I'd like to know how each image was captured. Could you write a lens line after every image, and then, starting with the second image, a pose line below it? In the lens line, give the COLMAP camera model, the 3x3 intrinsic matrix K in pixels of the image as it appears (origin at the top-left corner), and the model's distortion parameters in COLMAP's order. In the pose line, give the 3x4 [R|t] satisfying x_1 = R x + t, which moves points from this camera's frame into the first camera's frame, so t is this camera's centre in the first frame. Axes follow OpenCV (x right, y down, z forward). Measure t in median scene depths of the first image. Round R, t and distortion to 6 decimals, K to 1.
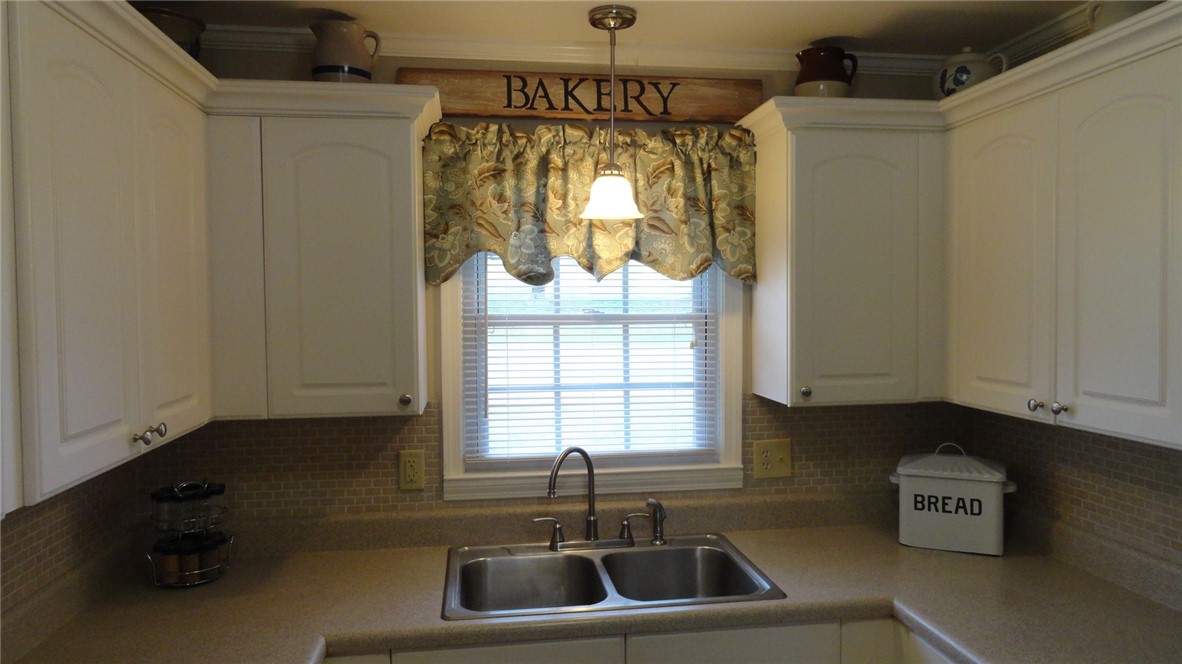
lens RADIAL K [[815.1, 0, 596.6], [0, 815.1, 331.7], [0, 0, 1]] dist [-0.002084, 0.010411]
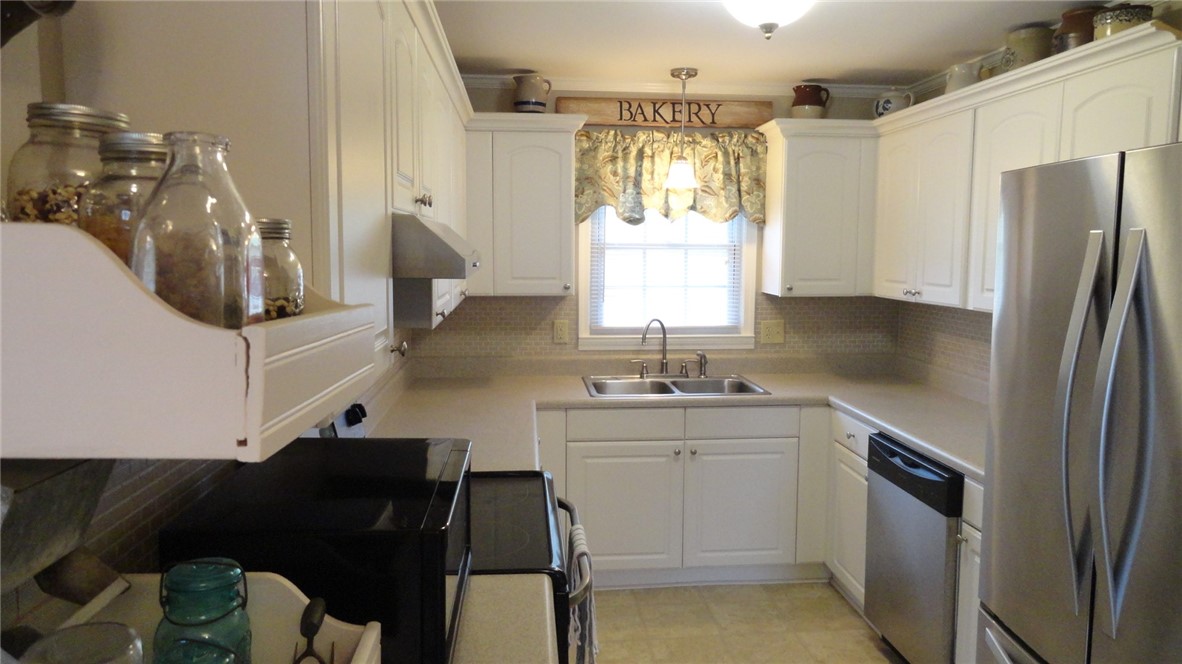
lens RADIAL K [[815.1, 0, 596.6], [0, 815.1, 331.7], [0, 0, 1]] dist [-0.002084, 0.010411]
pose [[0.998496, 0.018424, -0.051636, -0.061276], [-0.014802, 0.997460, 0.069680, 0.047859], [0.052789, -0.068811, 0.996232, -0.723233]]
